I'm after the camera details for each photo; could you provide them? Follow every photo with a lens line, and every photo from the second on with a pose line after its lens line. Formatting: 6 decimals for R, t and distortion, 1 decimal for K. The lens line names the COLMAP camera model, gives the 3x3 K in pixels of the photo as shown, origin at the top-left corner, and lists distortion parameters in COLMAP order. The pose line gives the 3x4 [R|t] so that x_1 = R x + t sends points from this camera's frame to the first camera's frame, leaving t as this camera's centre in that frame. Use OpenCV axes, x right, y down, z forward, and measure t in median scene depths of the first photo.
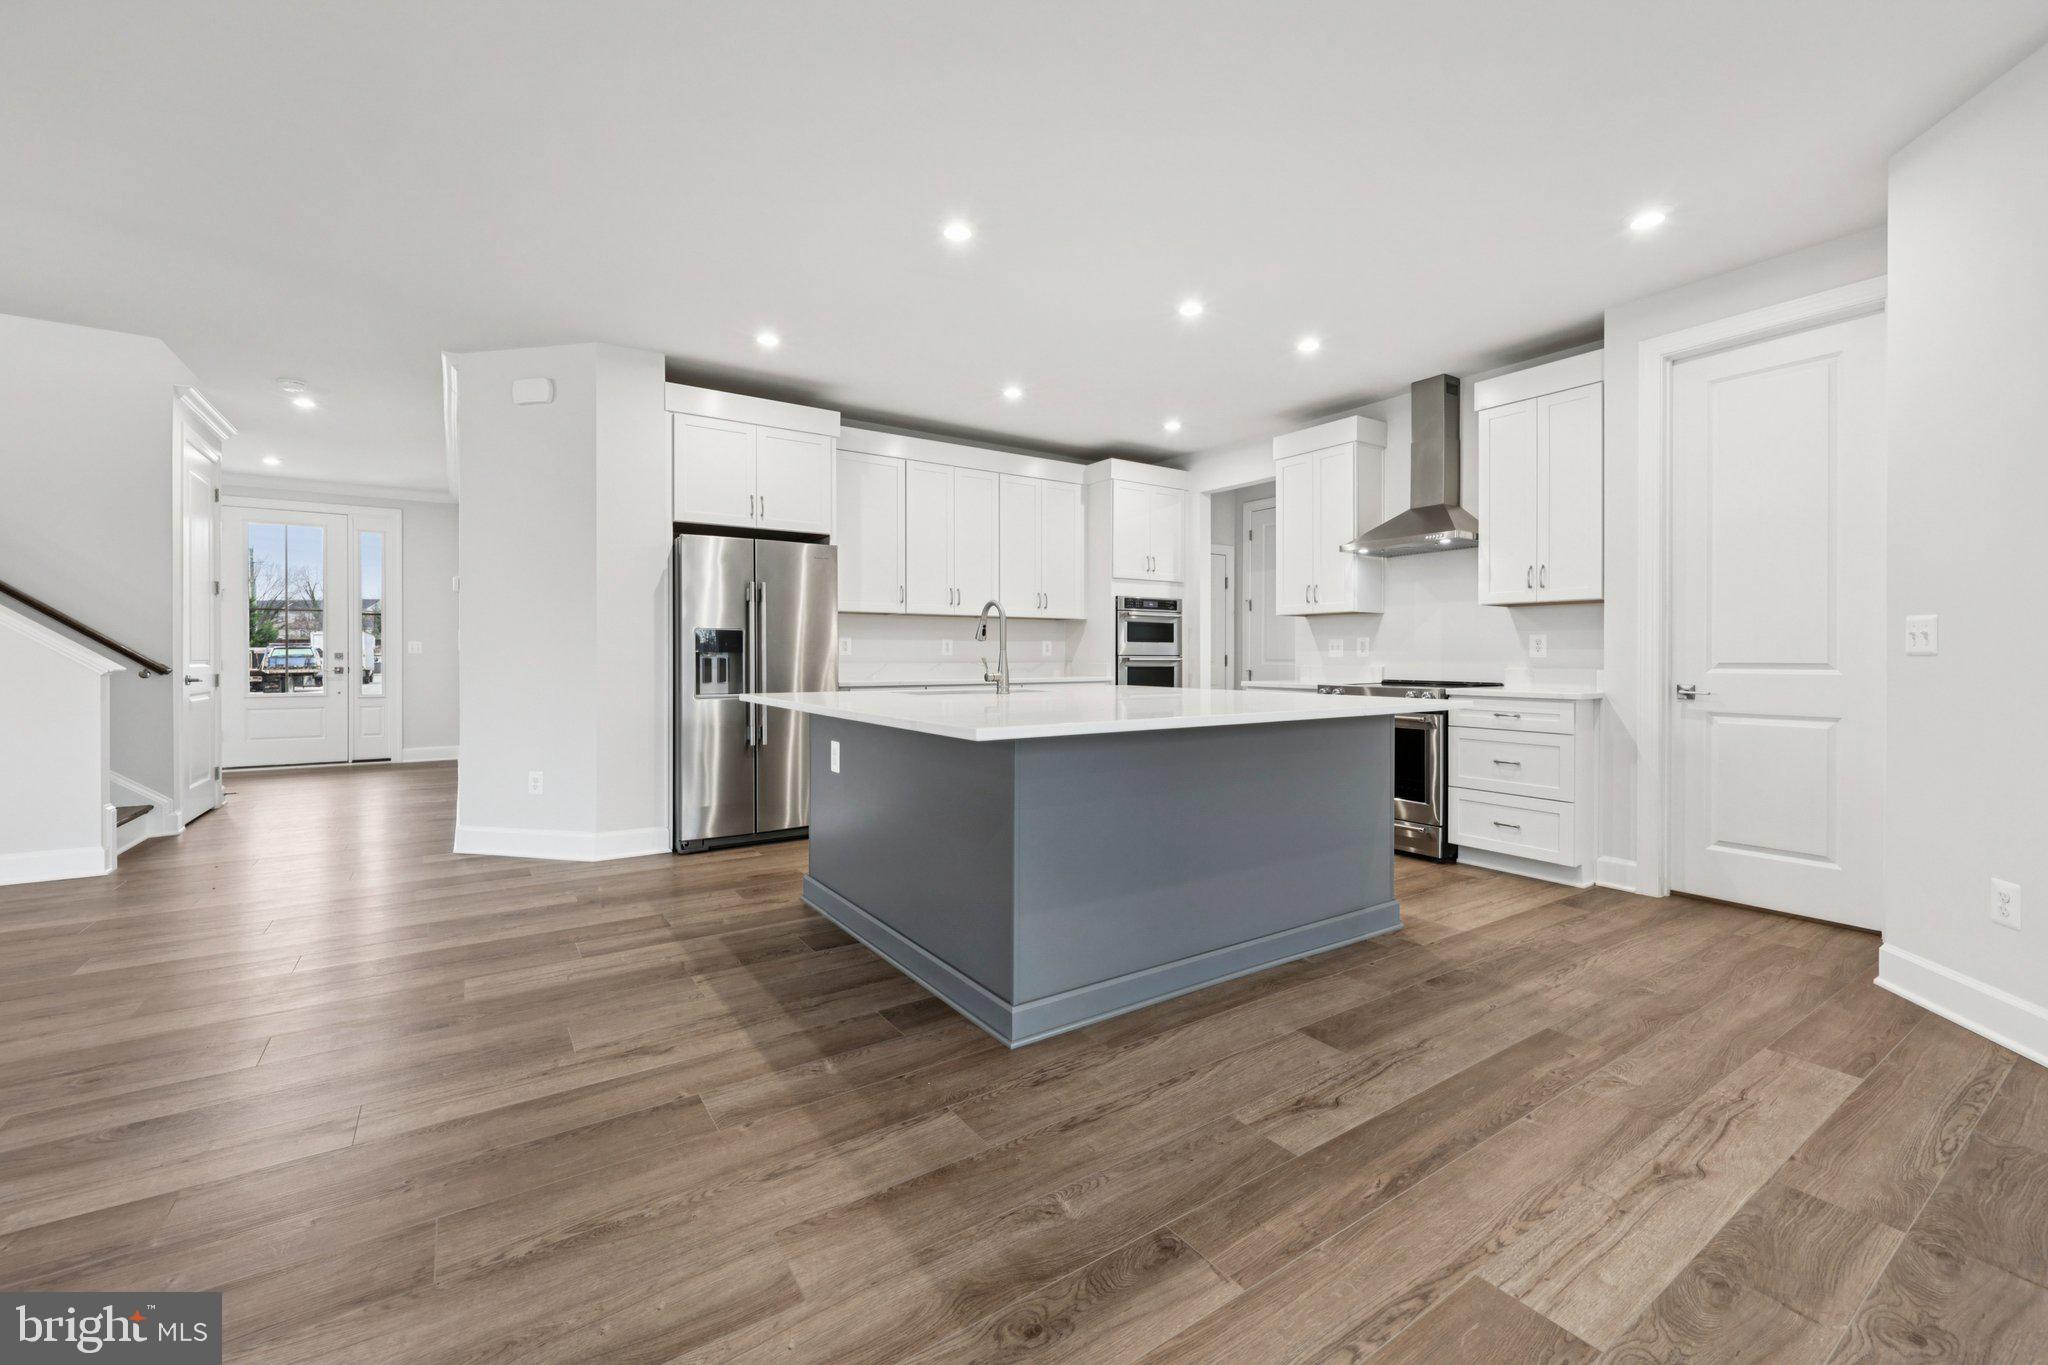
lens RADIAL K [[833.9, 0, 1022.0], [0, 833.9, 662.1], [0, 0, 1]] dist [0.000035, 0.000042]
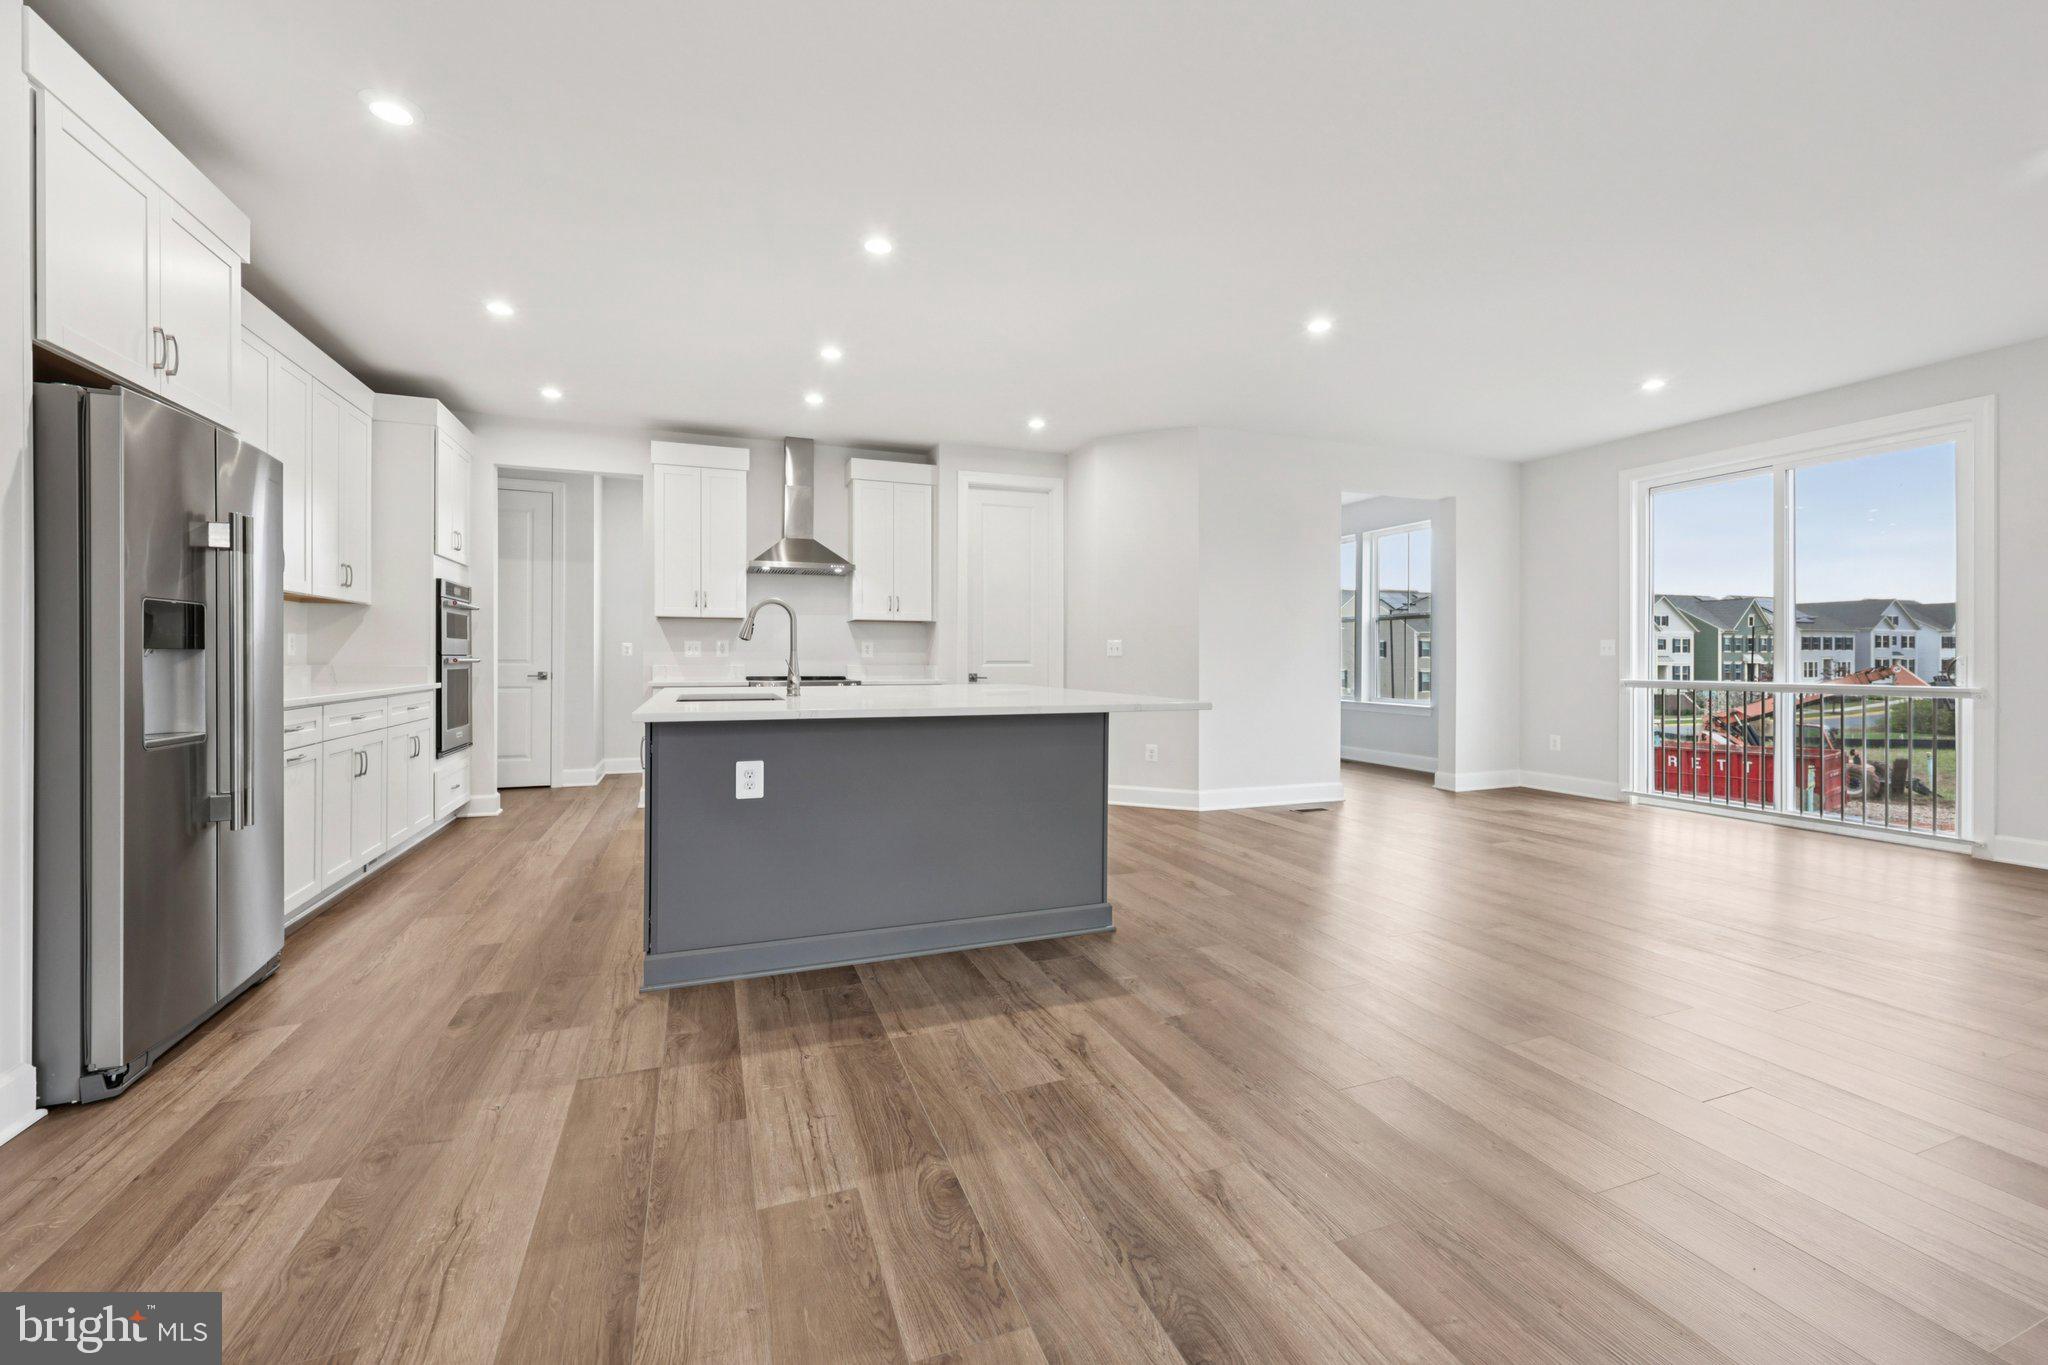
lens RADIAL K [[833.9, 0, 1022.0], [0, 833.9, 662.1], [0, 0, 1]] dist [0.000035, 0.000042]
pose [[0.225570, -0.007995, 0.974194, -1.131081], [0.004549, 0.999964, 0.007153, -0.011205], [-0.974216, 0.002818, 0.225598, 0.641274]]
